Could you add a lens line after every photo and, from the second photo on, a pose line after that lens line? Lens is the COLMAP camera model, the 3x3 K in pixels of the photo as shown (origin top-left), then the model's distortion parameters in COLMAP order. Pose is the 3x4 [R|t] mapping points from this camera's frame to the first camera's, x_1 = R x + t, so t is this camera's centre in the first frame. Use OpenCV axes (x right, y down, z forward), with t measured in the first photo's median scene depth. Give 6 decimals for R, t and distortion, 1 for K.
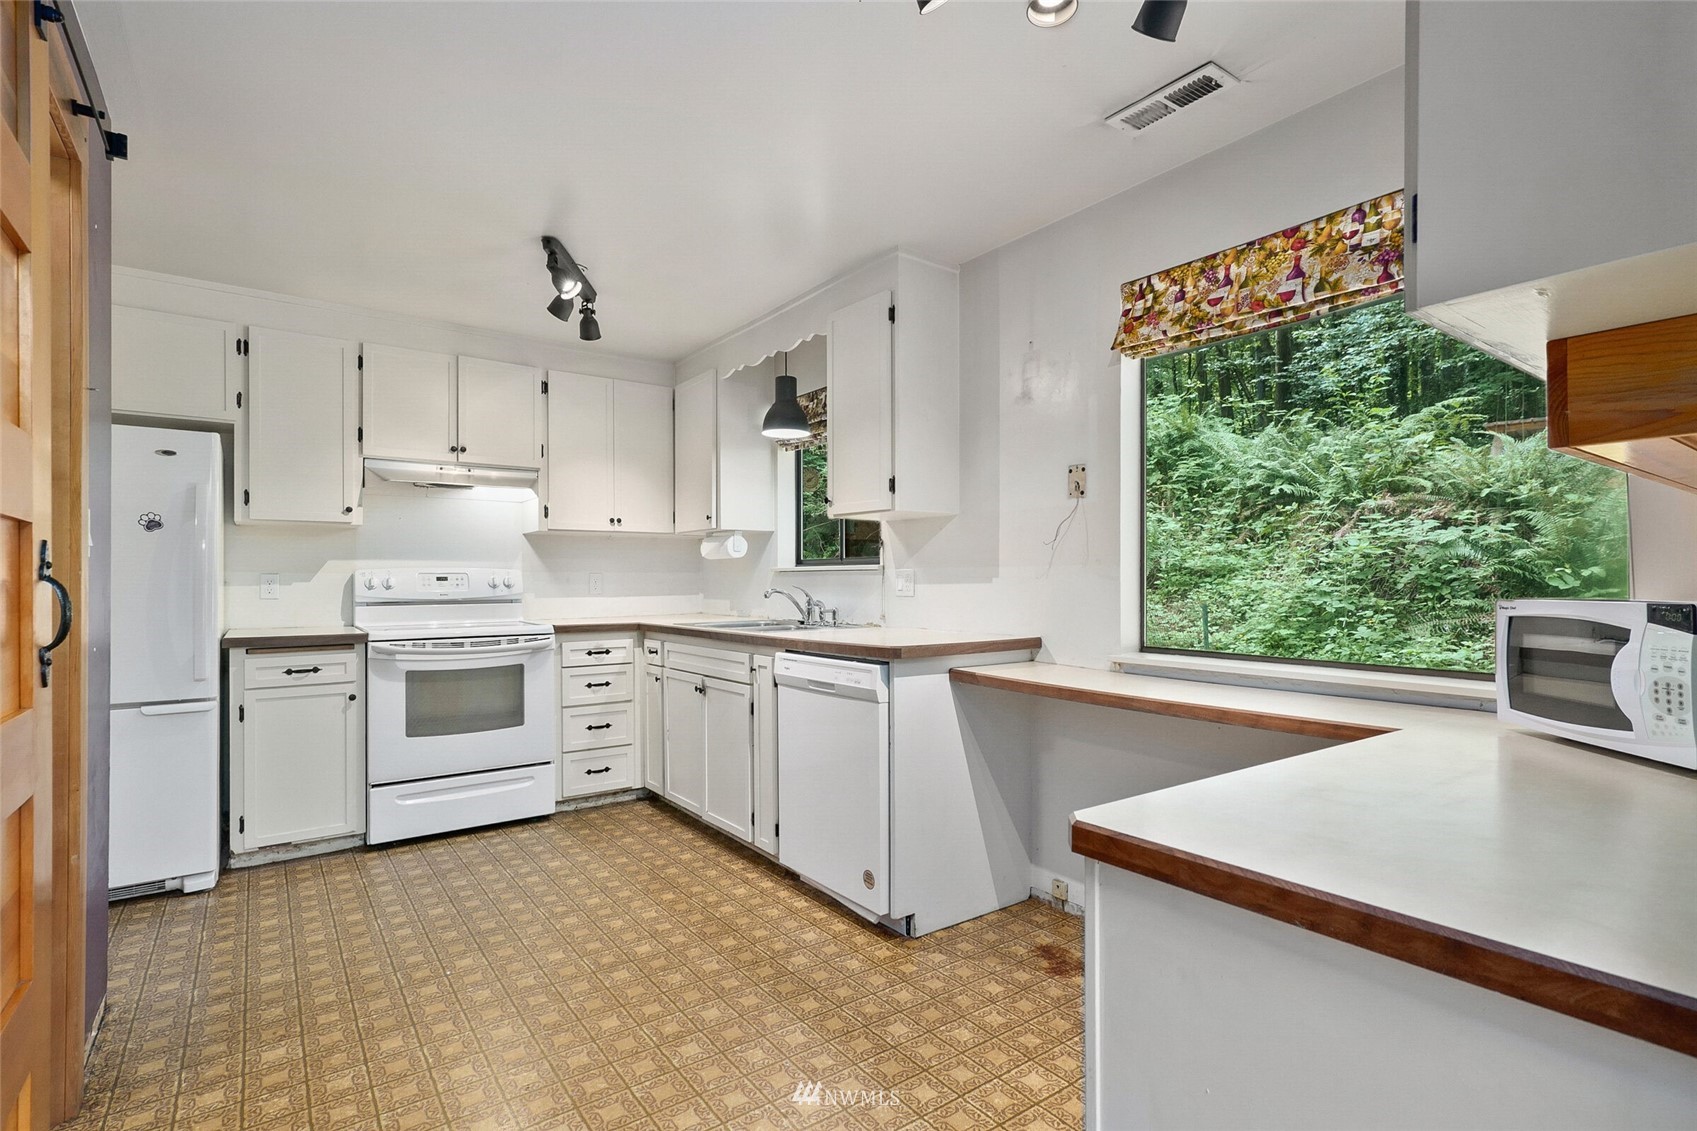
lens RADIAL K [[809.9, 0, 843.2], [0, 809.9, 573.9], [0, 0, 1]] dist [-0.012917, 0.000694]
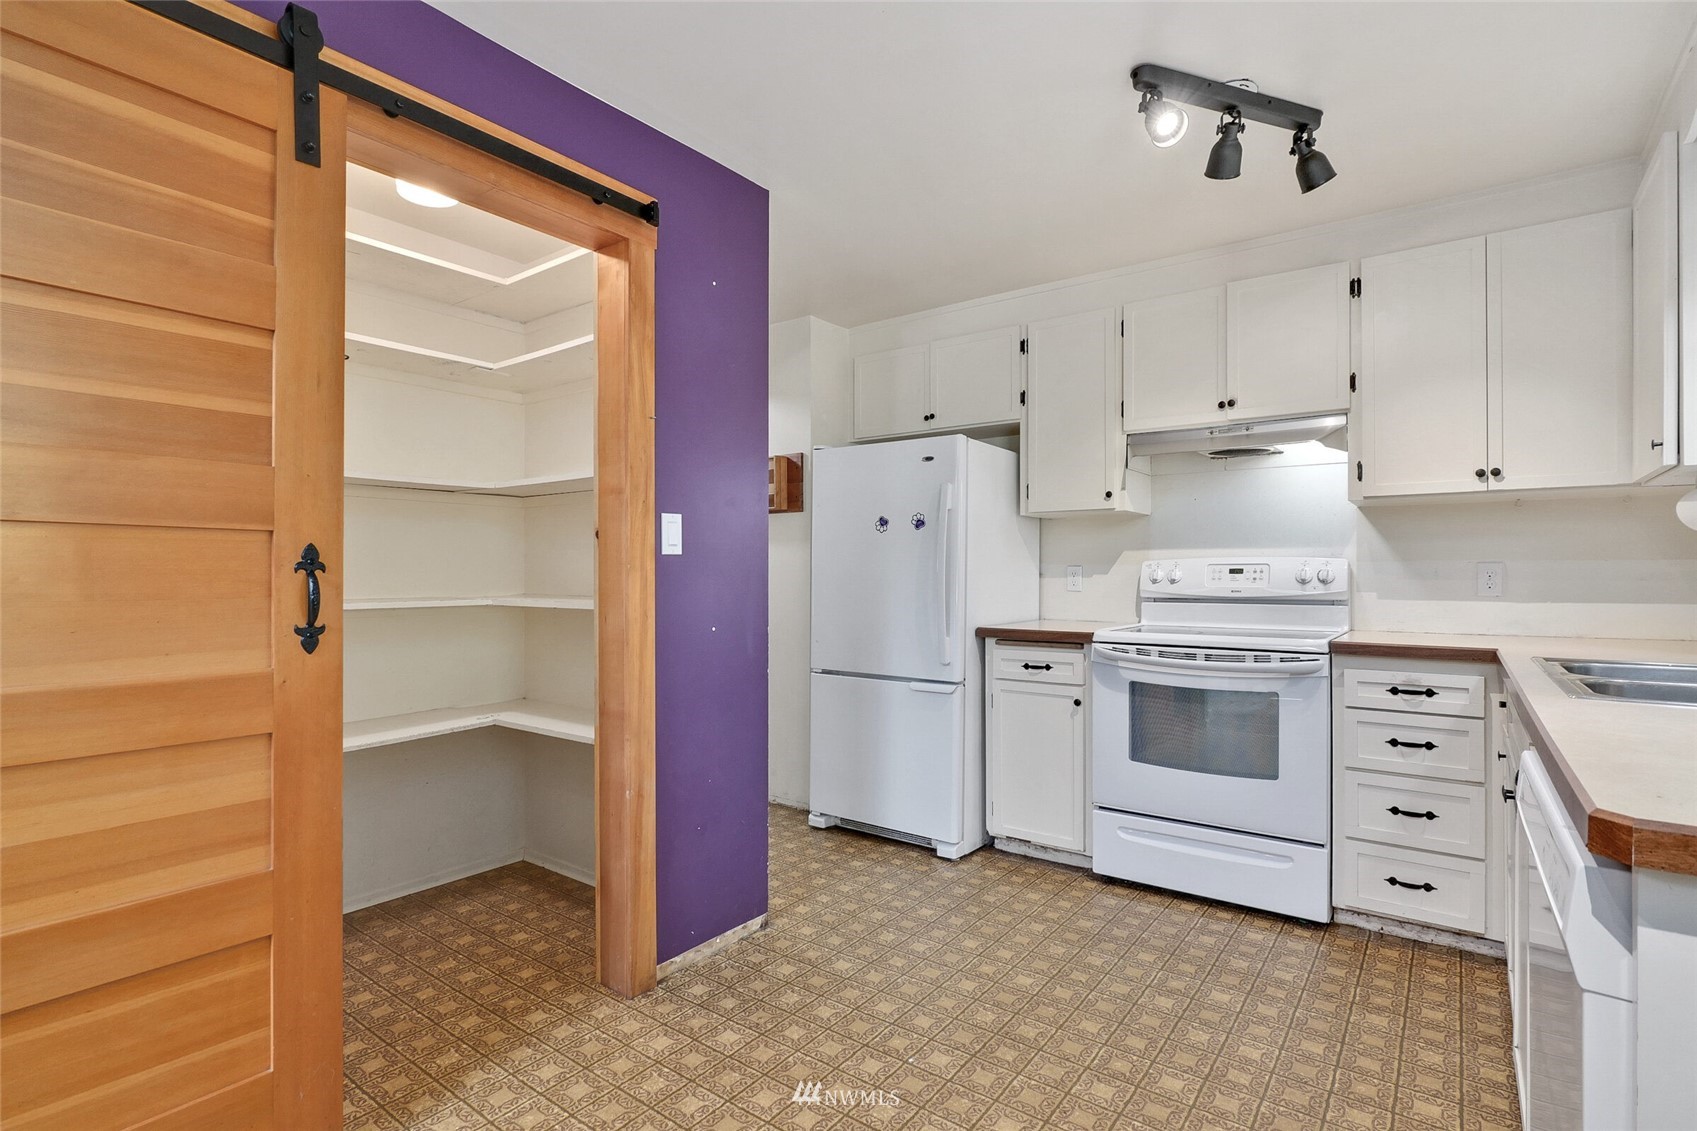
lens RADIAL K [[809.9, 0, 845.1], [0, 809.9, 571.0], [0, 0, 1]] dist [-0.012917, 0.000694]
pose [[0.294290, 0.001137, -0.955716, 0.175514], [0.005309, 0.999982, 0.002825, 0.001923], [0.955701, -0.005905, 0.294279, 0.471081]]
